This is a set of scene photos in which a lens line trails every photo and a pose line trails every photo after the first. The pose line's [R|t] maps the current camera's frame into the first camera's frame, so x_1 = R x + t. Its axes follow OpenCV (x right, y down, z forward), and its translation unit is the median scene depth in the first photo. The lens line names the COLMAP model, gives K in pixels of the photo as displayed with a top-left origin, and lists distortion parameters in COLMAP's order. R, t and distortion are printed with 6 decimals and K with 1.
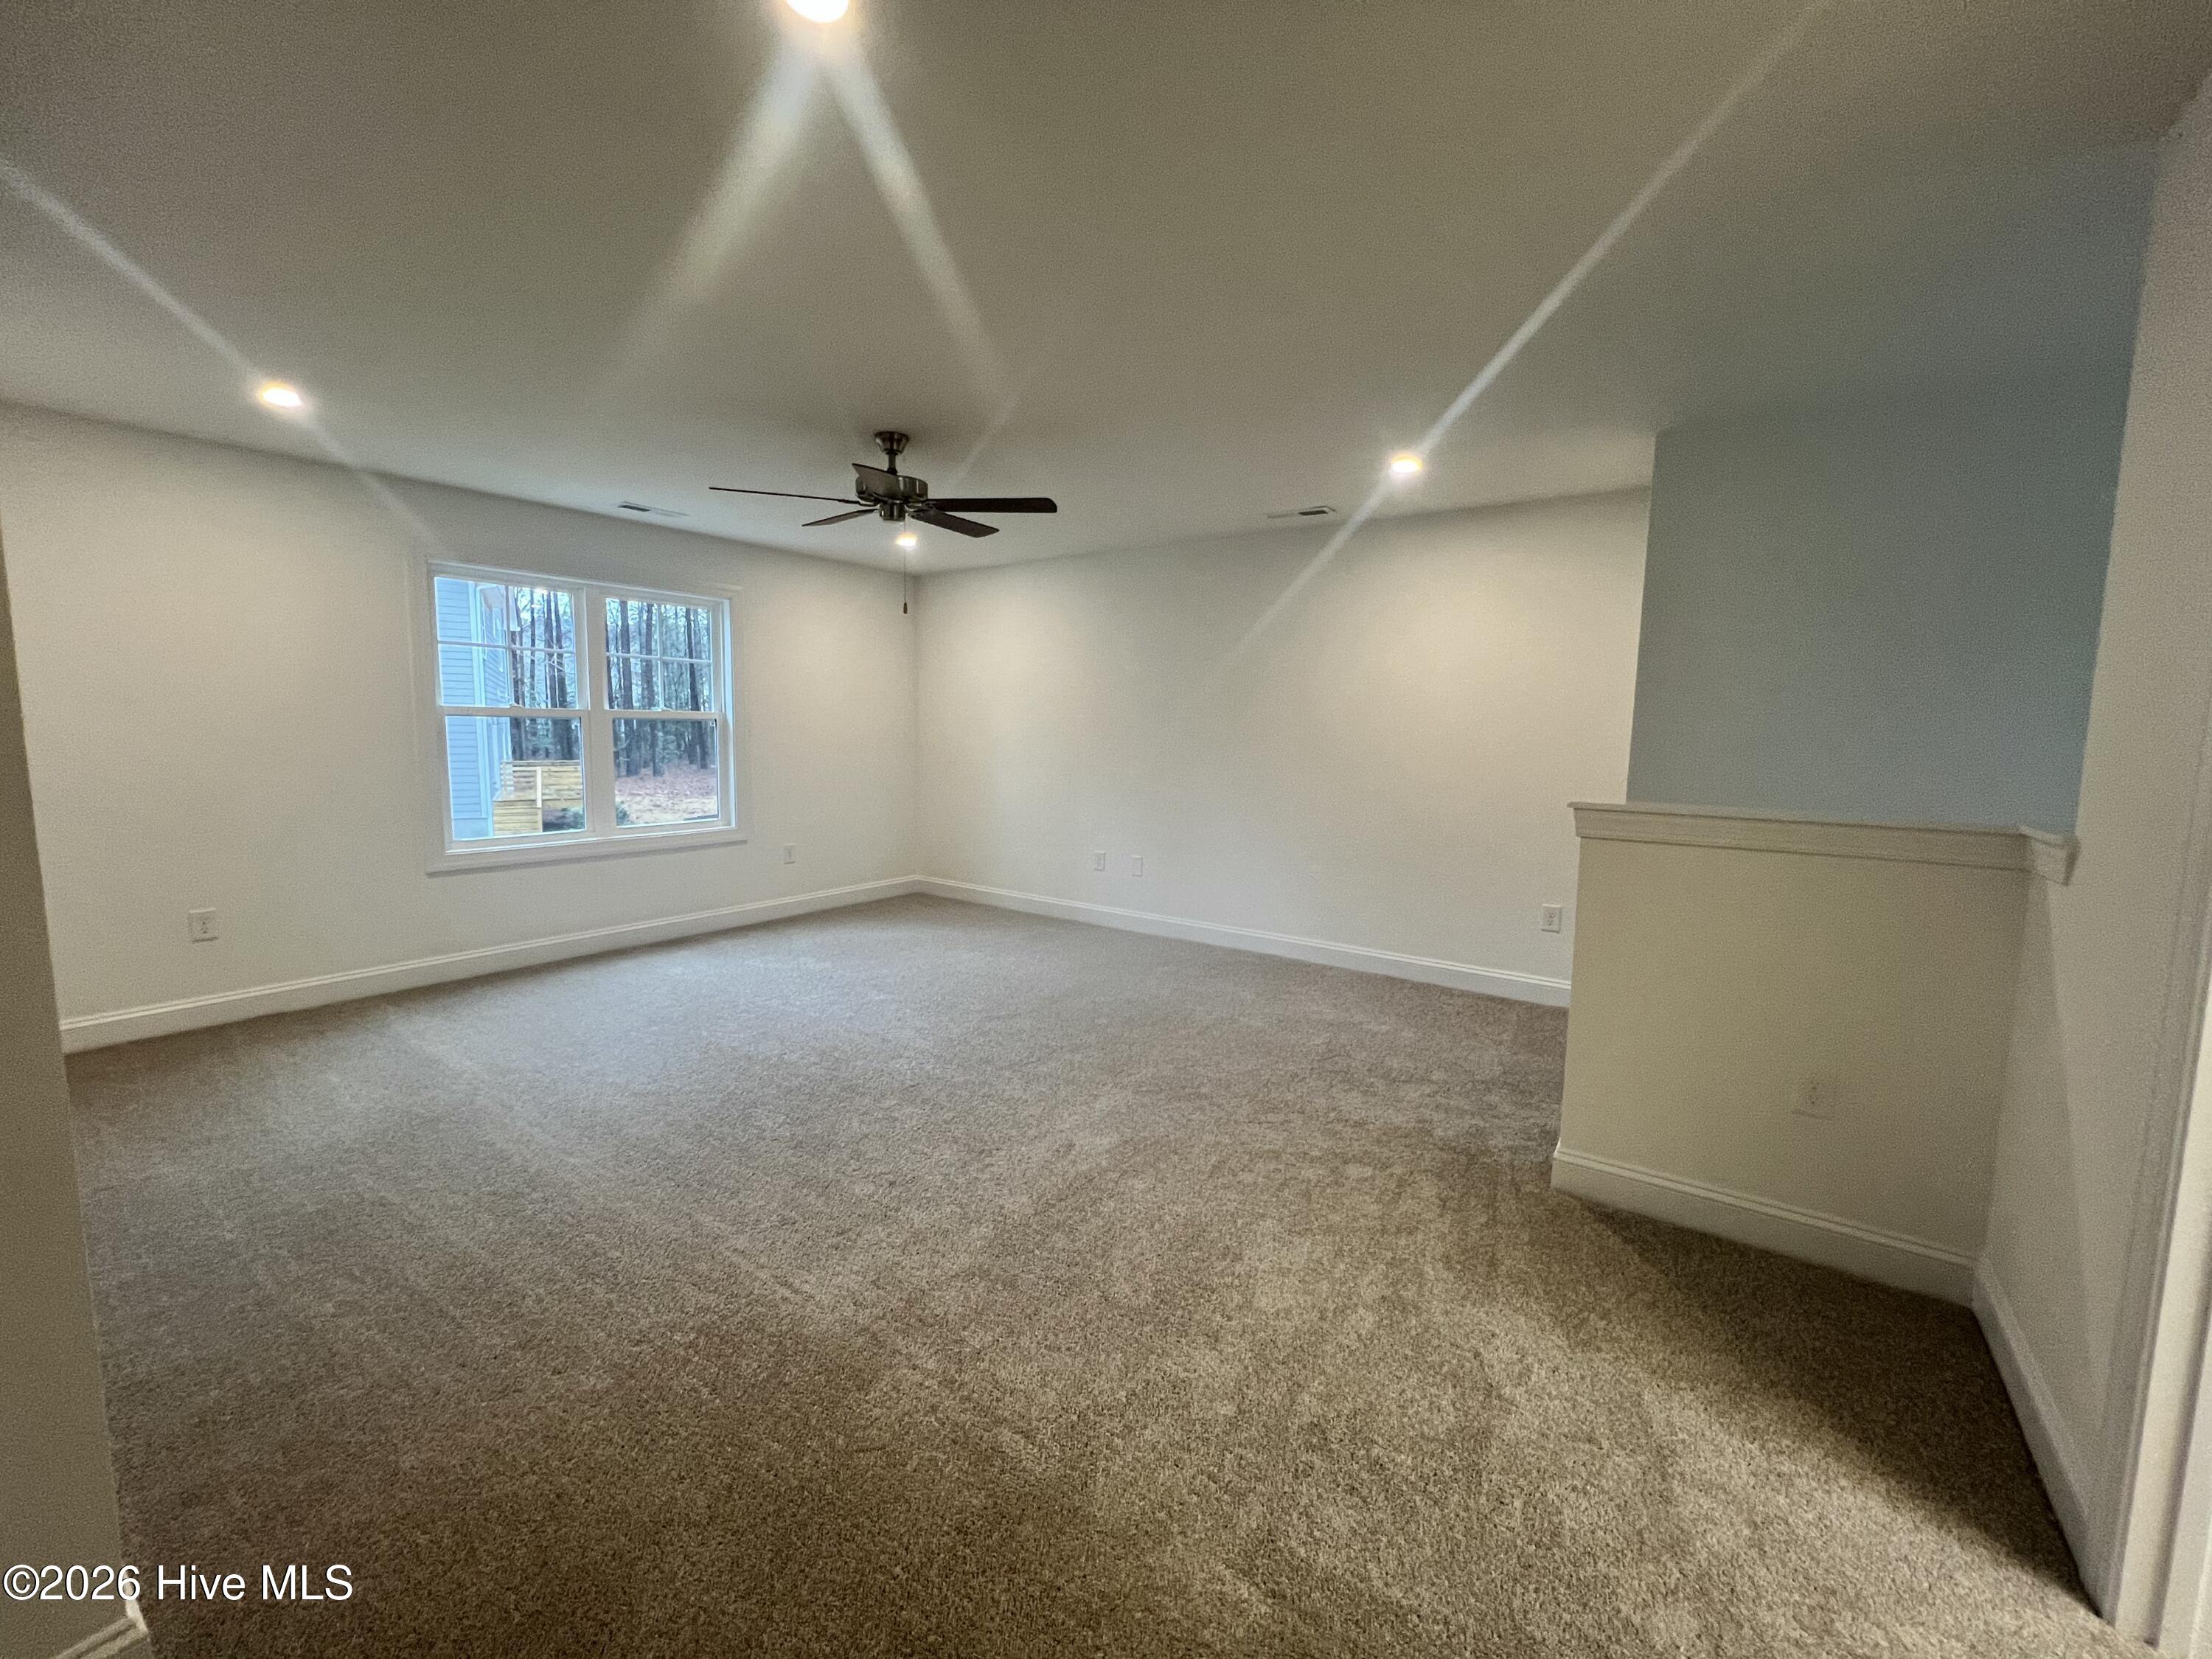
lens RADIAL K [[886.8, 0, 1108.2], [0, 886.8, 819.6], [0, 0, 1]] dist [-0.002300, 0.000462]
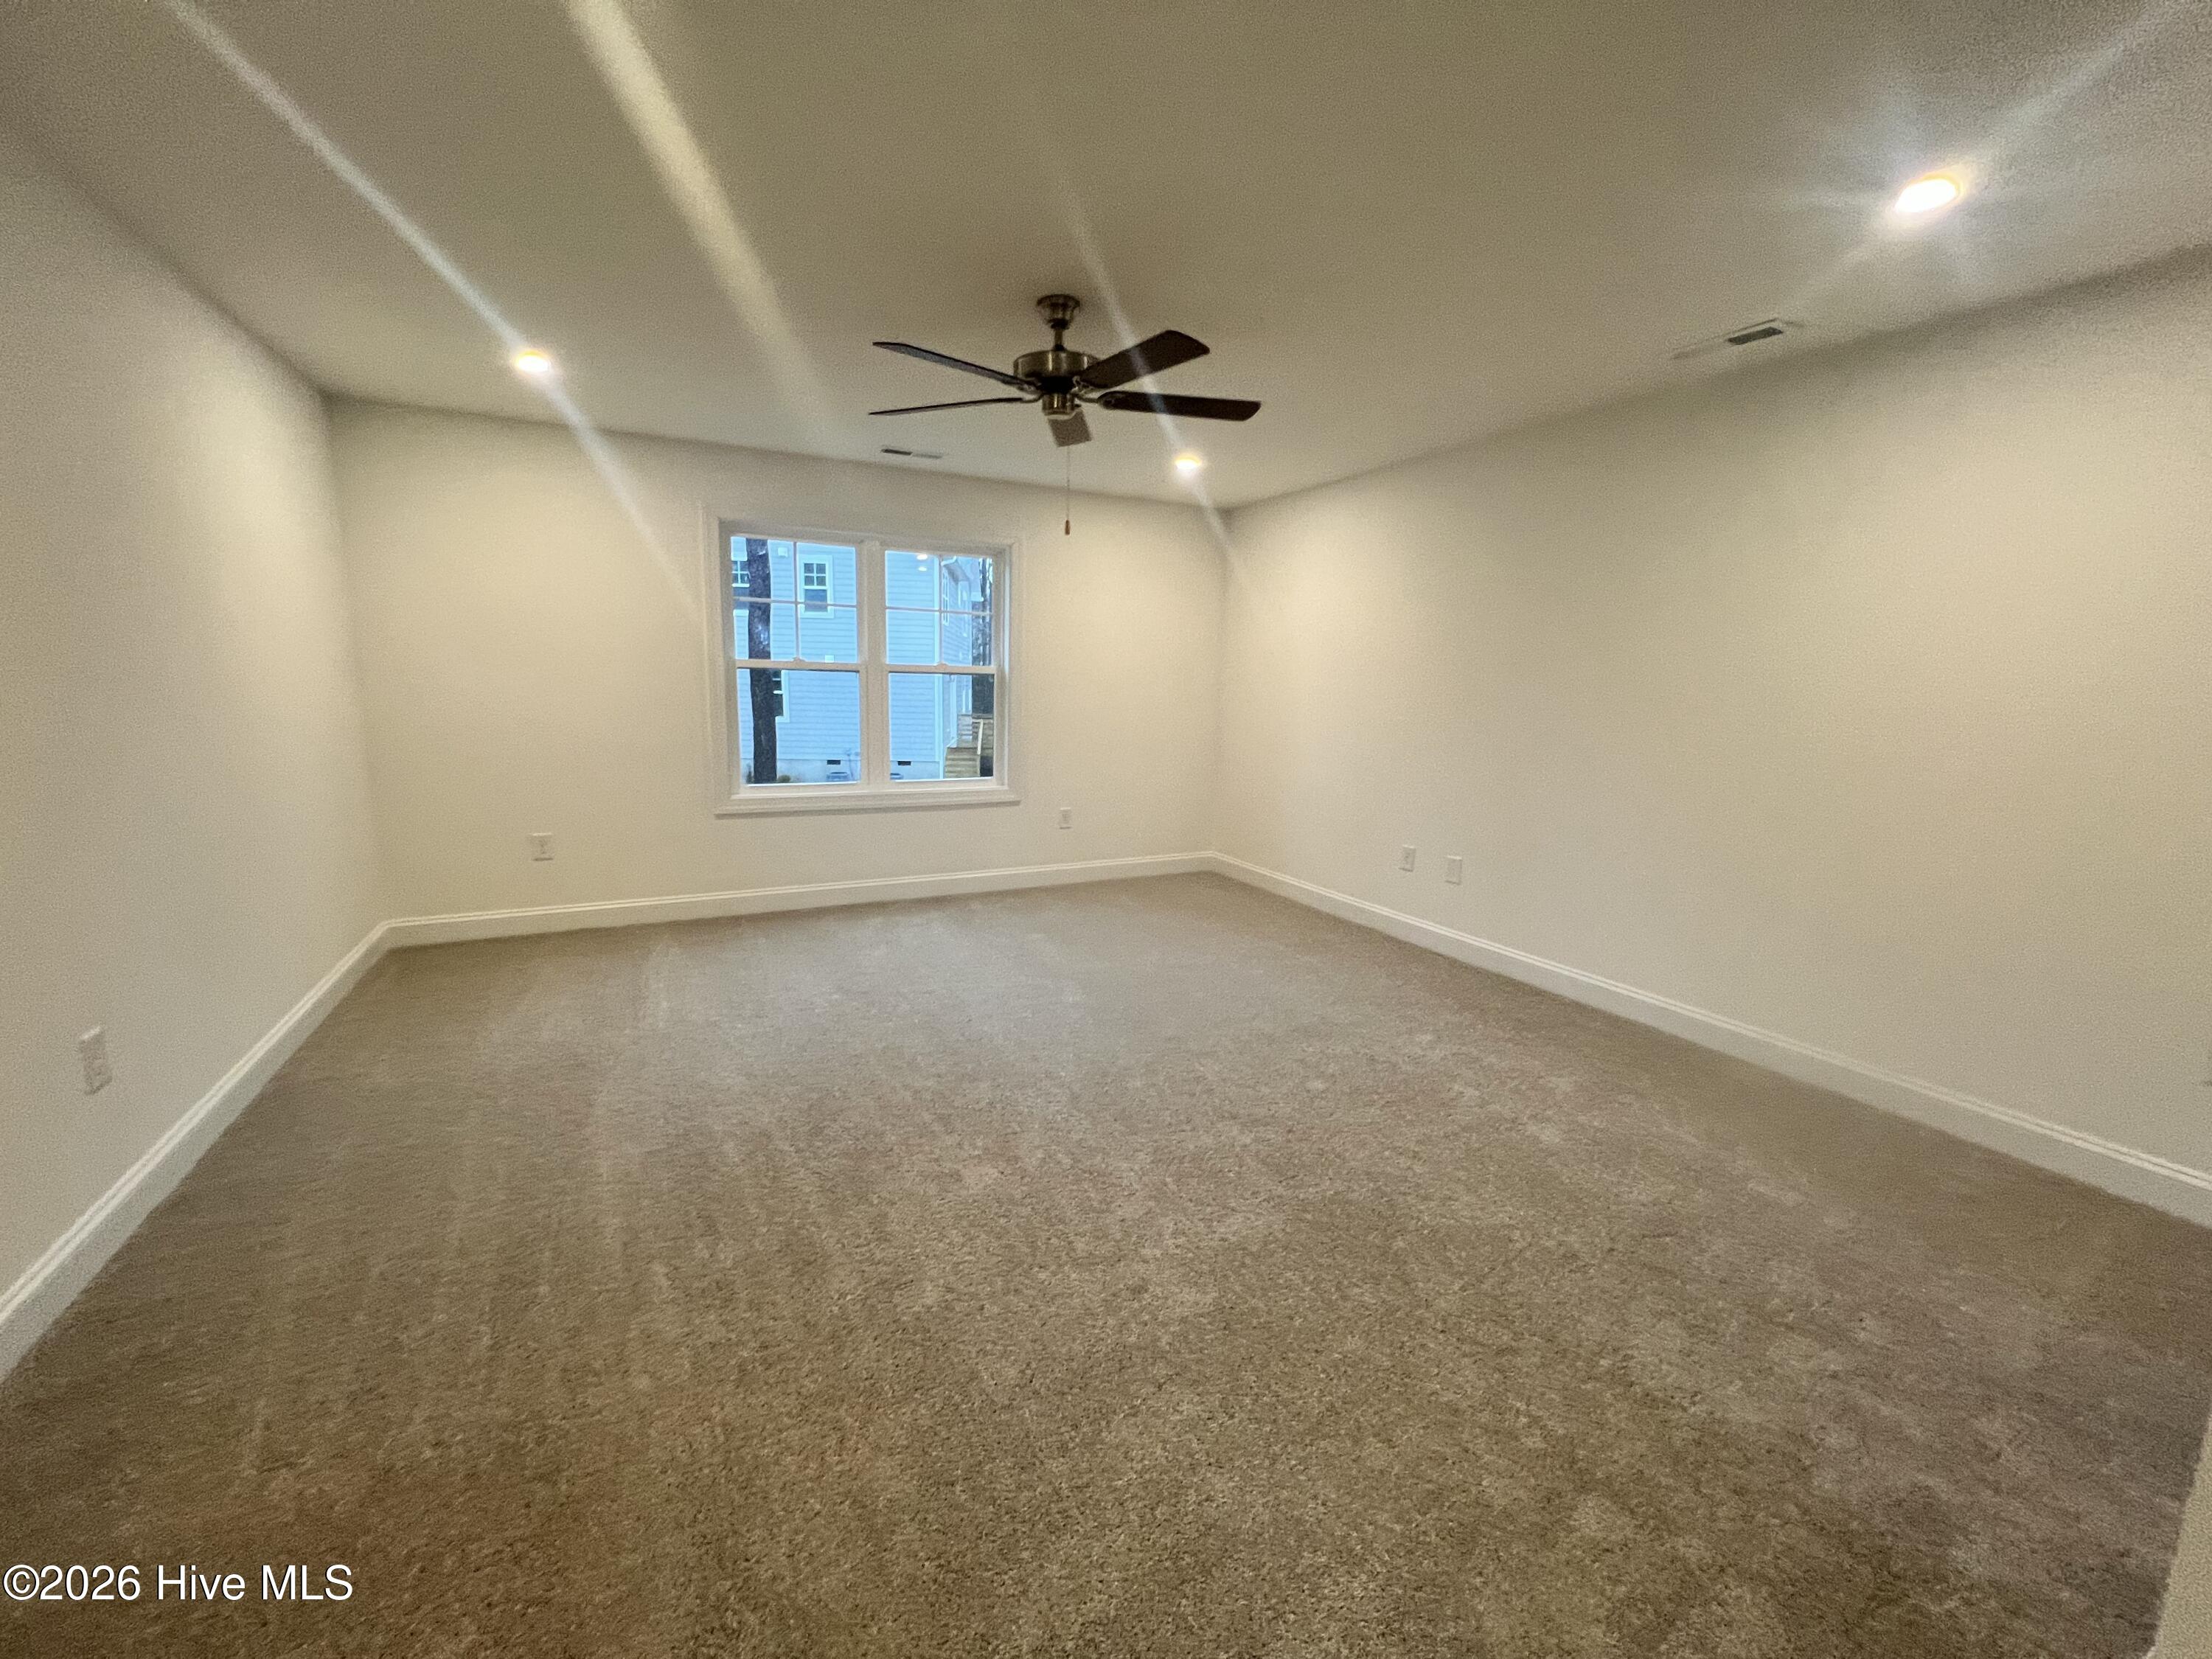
lens RADIAL K [[885.3, 0, 1099.5], [0, 885.3, 822.8], [0, 0, 1]] dist [-0.003017, 0.000840]
pose [[0.887883, 0.078715, -0.453285, 0.173617], [-0.057468, 0.996514, 0.060483, -0.027953], [0.456465, -0.027652, 0.889311, 0.314300]]
